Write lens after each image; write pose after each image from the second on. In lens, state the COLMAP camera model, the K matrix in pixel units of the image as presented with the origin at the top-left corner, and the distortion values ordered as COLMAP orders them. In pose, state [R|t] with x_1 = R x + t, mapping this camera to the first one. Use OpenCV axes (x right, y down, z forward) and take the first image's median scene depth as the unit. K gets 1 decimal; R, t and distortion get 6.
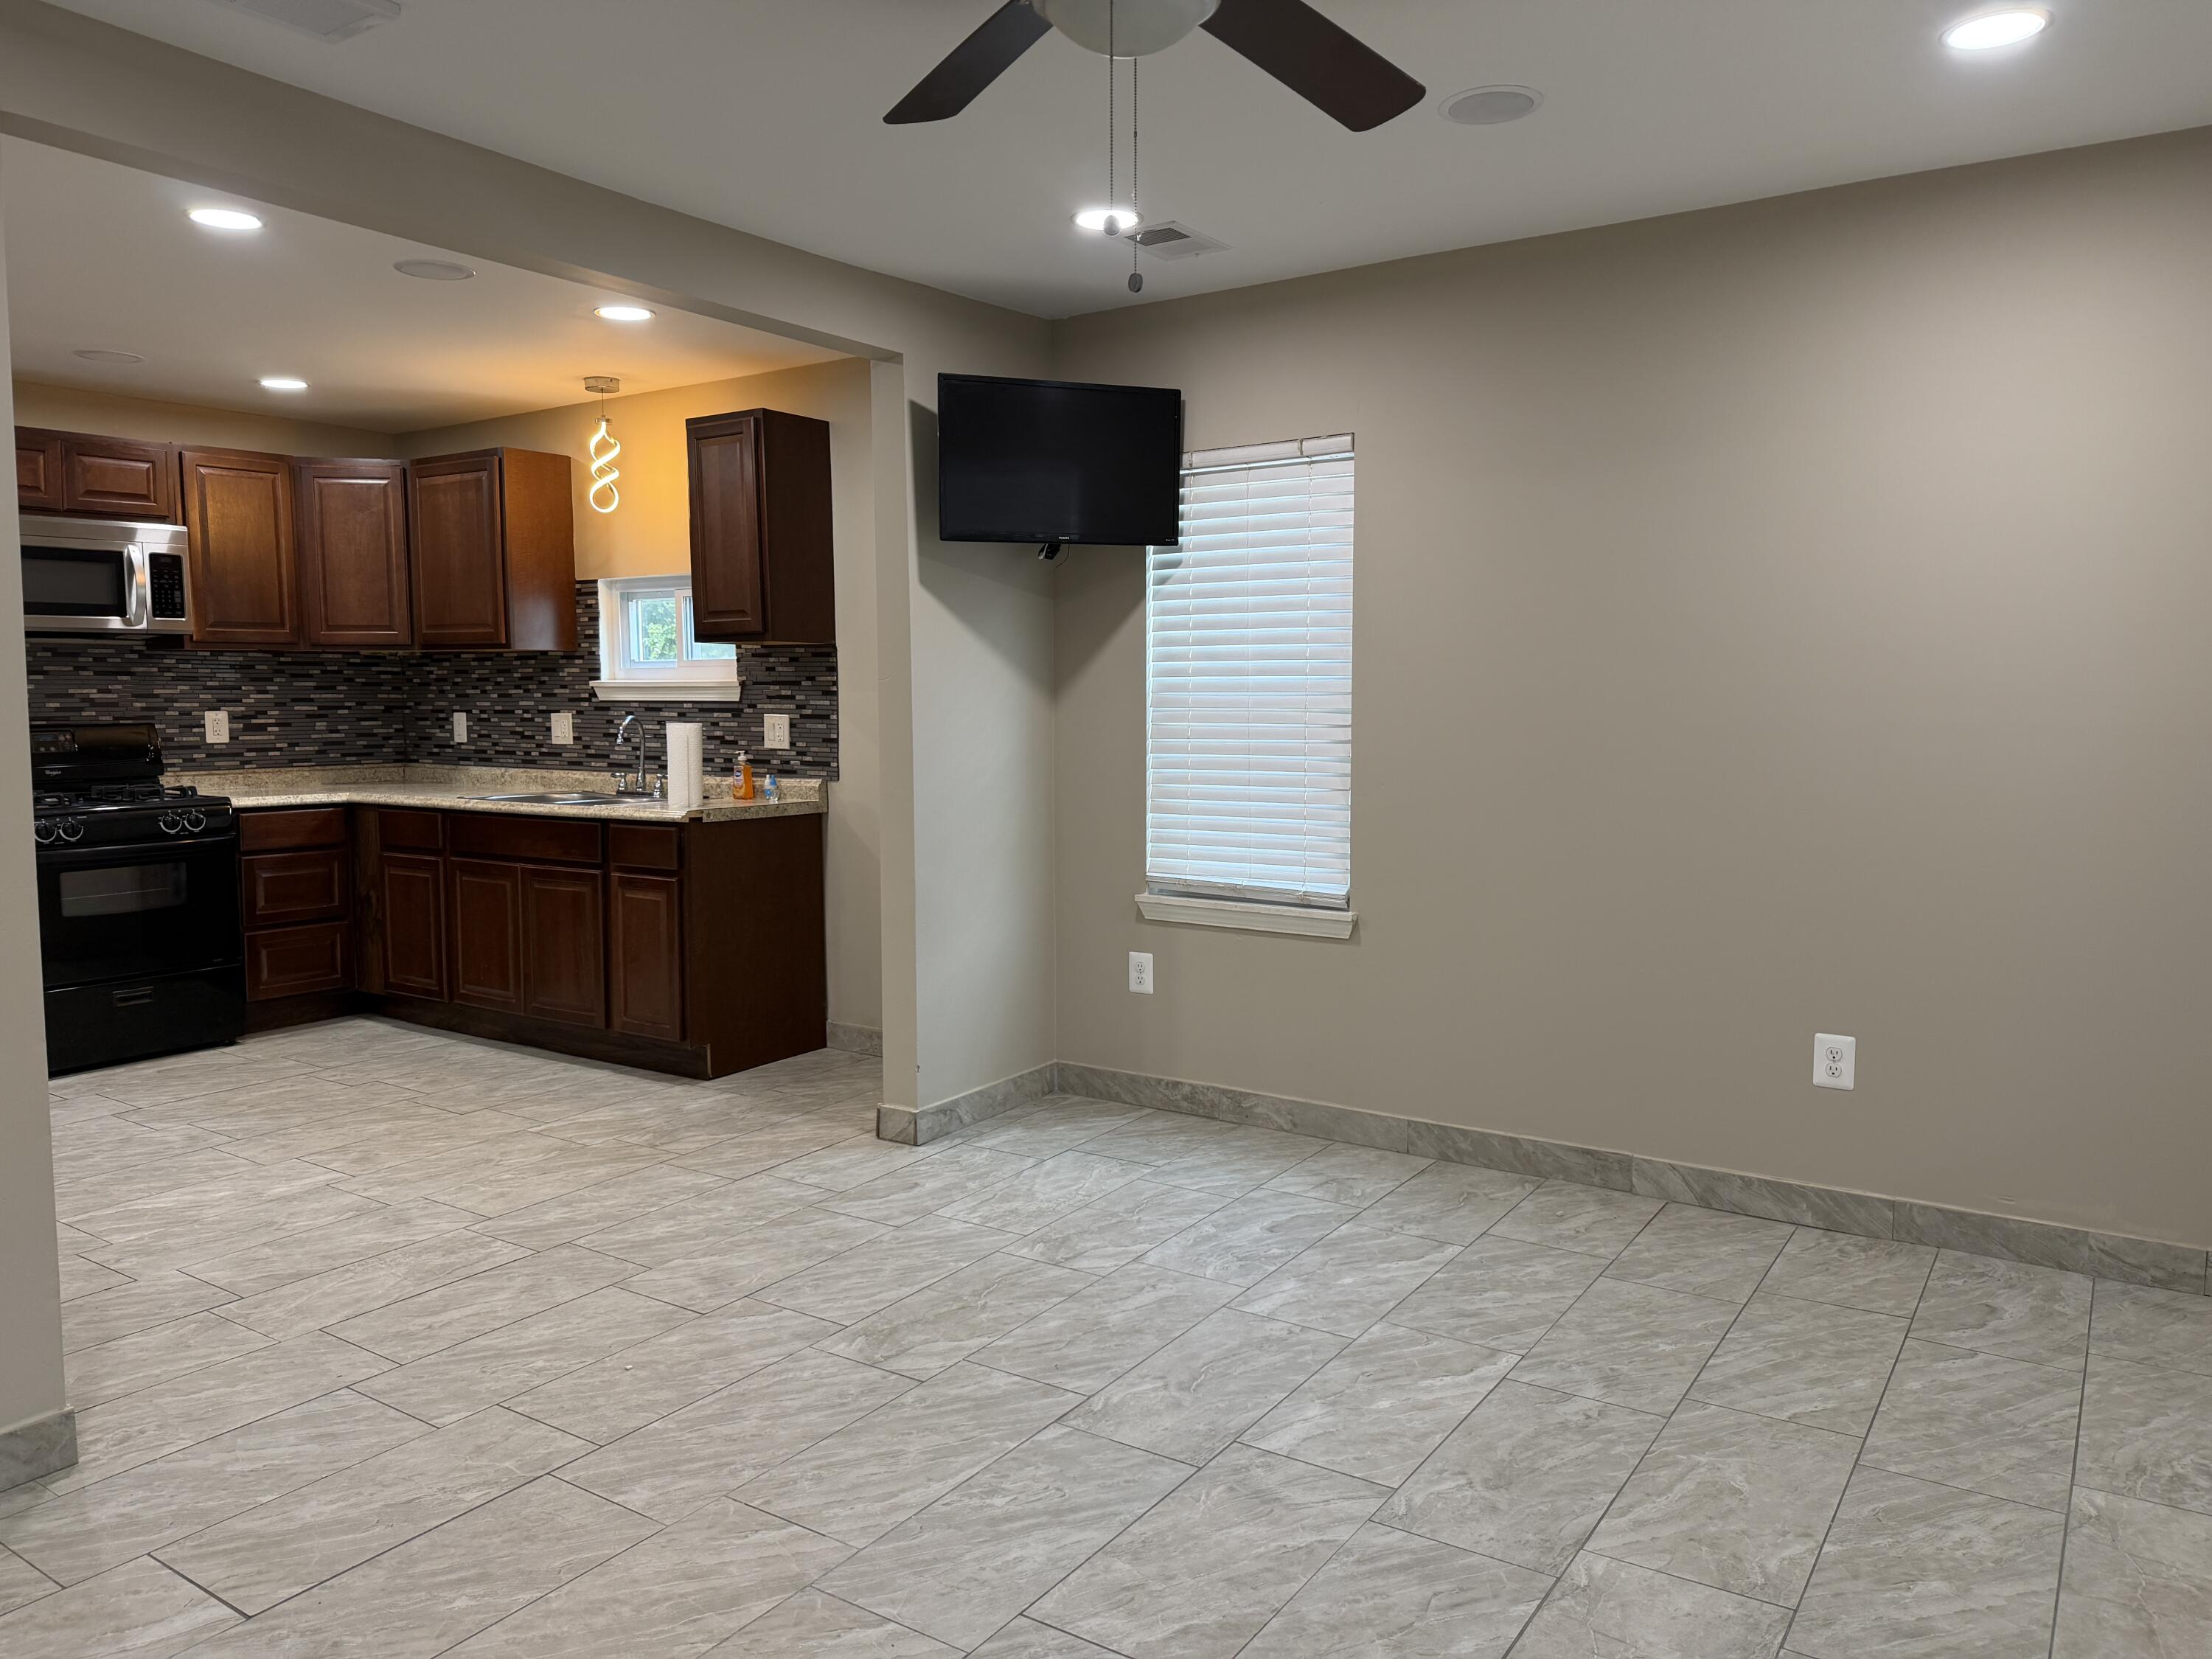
lens RADIAL K [[1563.2, 0, 1109.6], [0, 1563.2, 820.1], [0, 0, 1]] dist [0.032108, -0.033588]
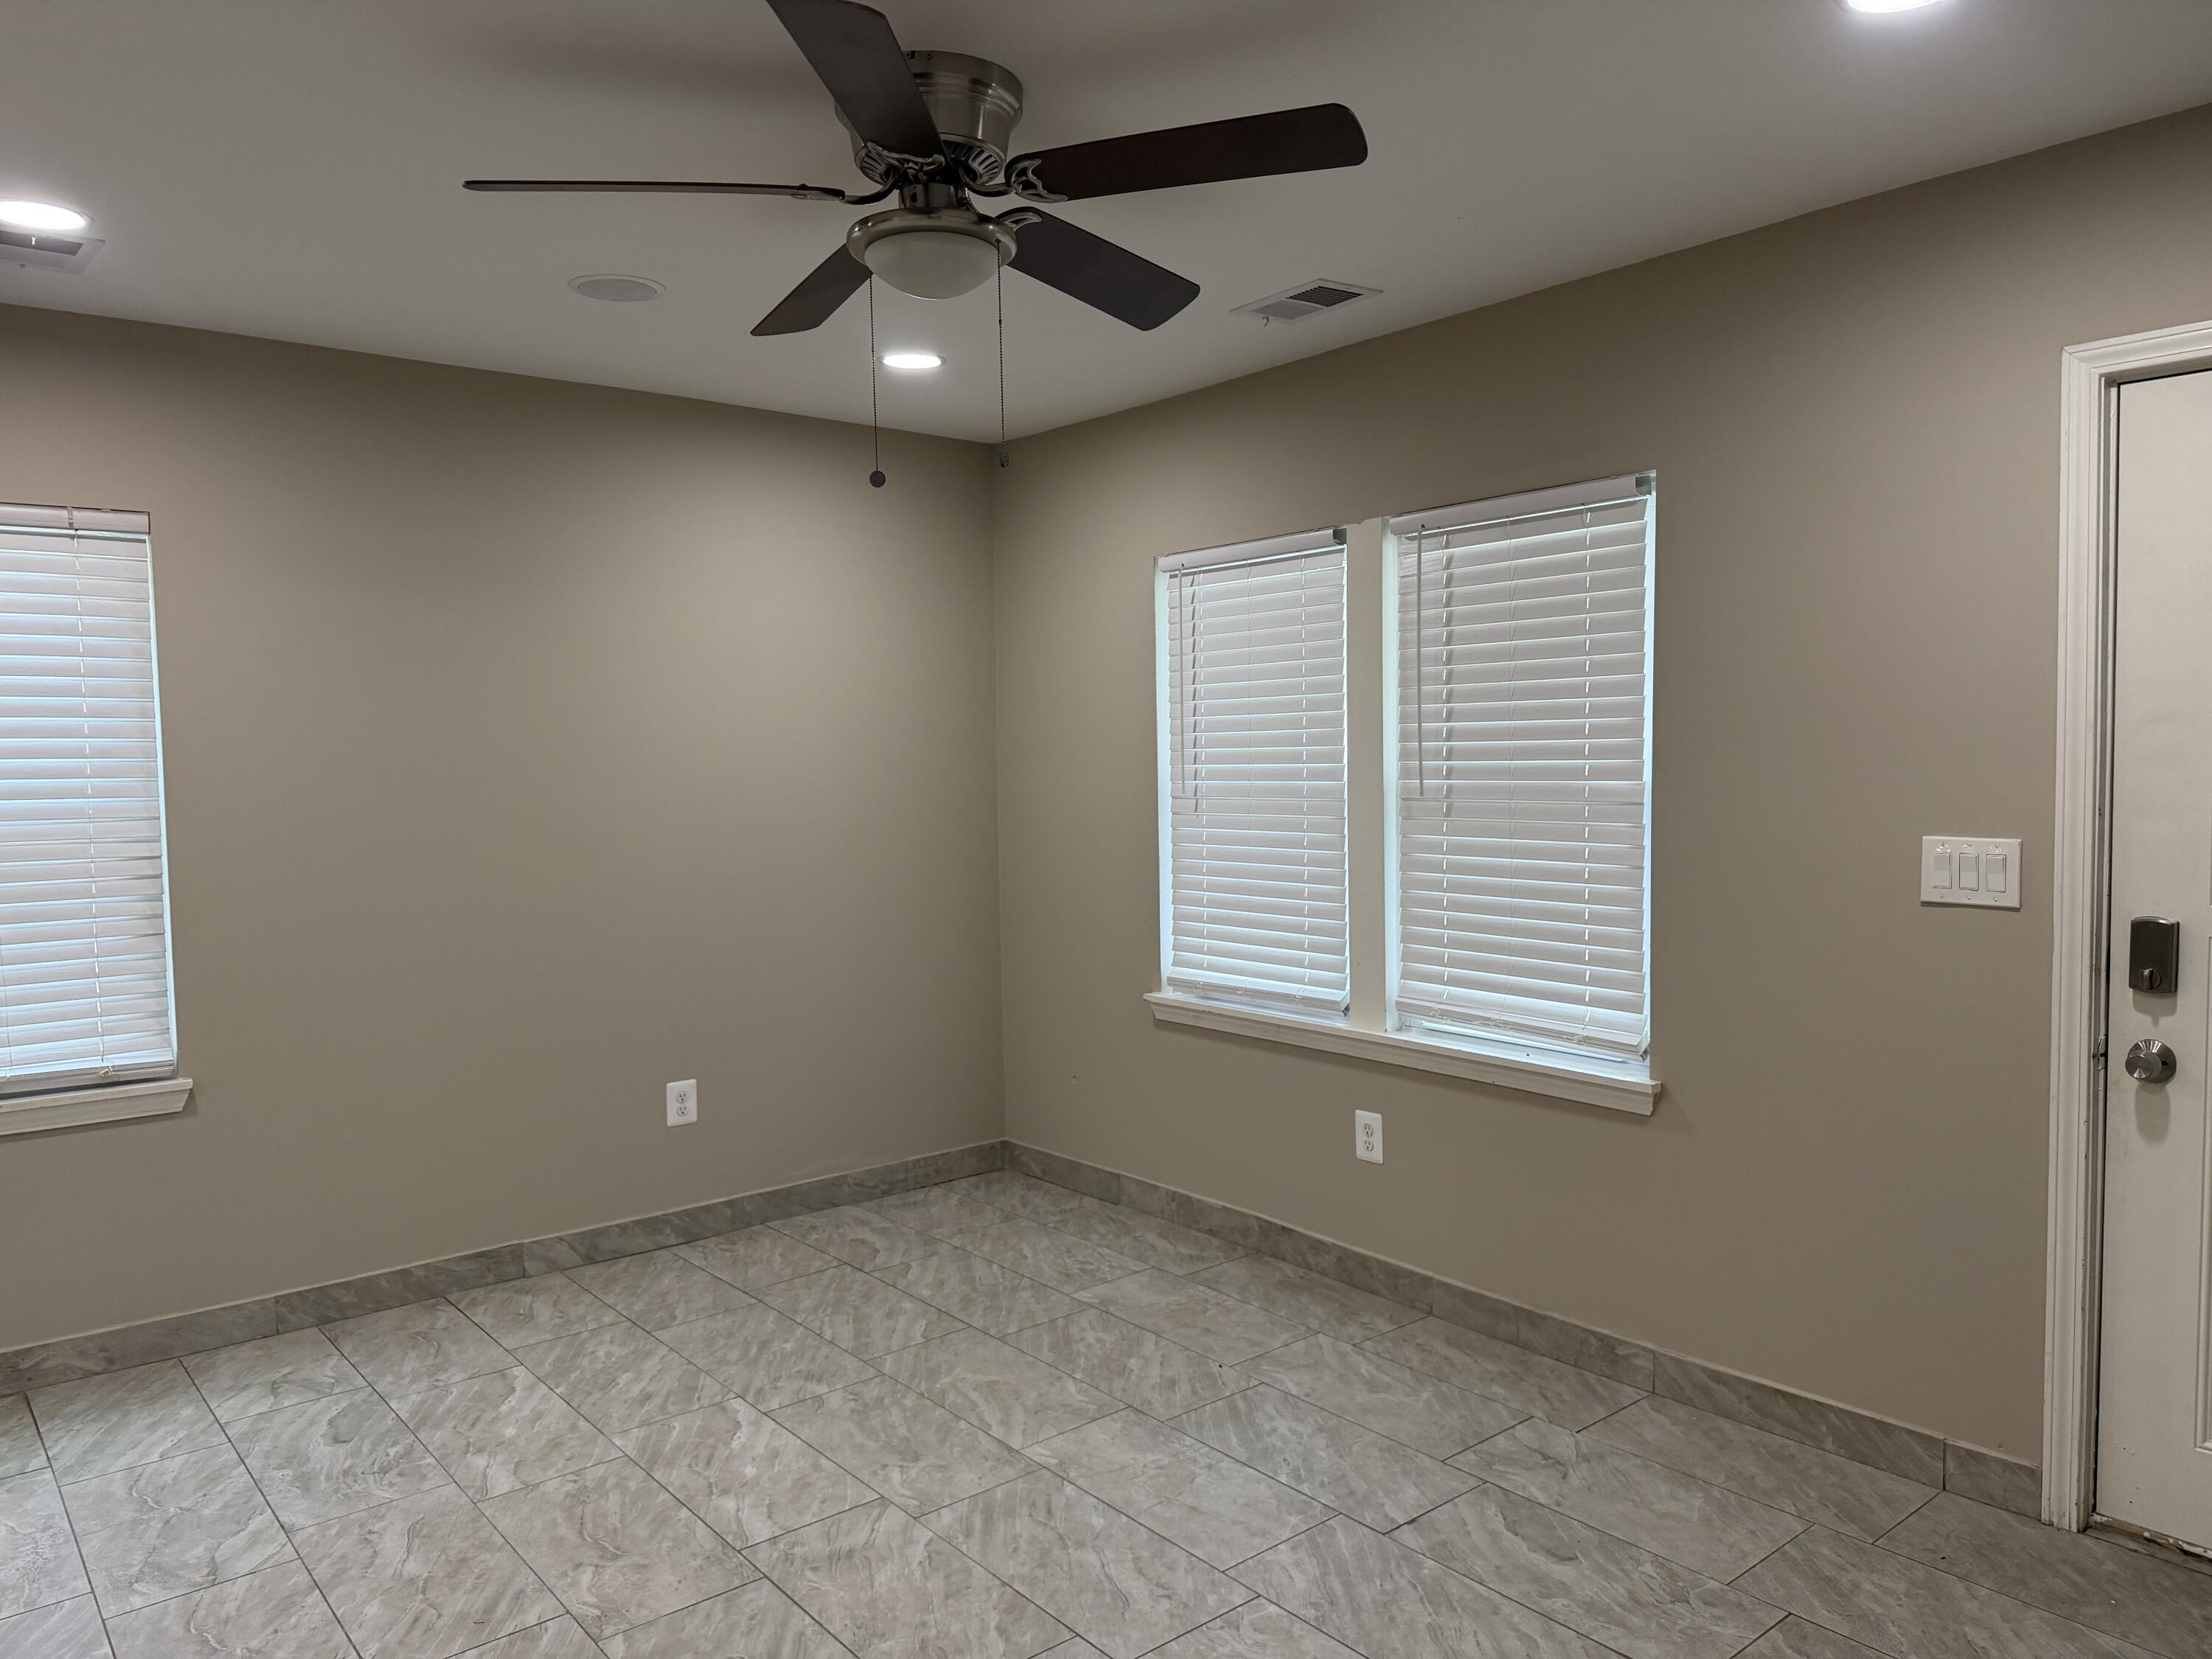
lens RADIAL K [[1563.2, 0, 1133.4], [0, 1563.2, 871.8], [0, 0, 1]] dist [0.032108, -0.033588]
pose [[0.292705, -0.086663, 0.952268, -0.360272], [0.097281, 0.993416, 0.060506, -0.039042], [-0.951242, 0.074927, 0.299208, 0.187034]]
